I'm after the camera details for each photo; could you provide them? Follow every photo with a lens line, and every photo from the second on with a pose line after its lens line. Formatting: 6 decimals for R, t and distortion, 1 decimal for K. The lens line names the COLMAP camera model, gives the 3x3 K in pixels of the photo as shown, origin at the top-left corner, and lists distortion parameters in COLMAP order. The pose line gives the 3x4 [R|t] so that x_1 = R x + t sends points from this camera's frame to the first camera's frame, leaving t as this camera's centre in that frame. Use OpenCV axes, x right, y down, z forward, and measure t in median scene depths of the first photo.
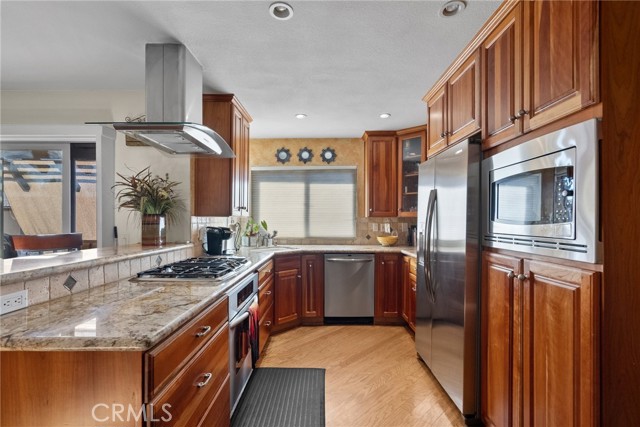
lens RADIAL K [[295.3, 0, 320.0], [0, 295.3, 213.5], [0, 0, 1]] dist [0.001175, 0.000286]
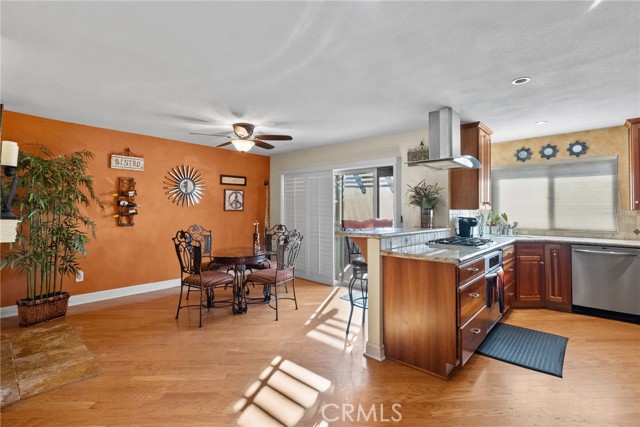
lens RADIAL K [[295.1, 0, 319.1], [0, 295.1, 204.9], [0, 0, 1]] dist [-0.001450, 0.000071]
pose [[0.744369, -0.010176, -0.667691, 0.063971], [0.008158, 0.999948, -0.006145, -0.009410], [0.667719, -0.000873, 0.744413, -0.513688]]
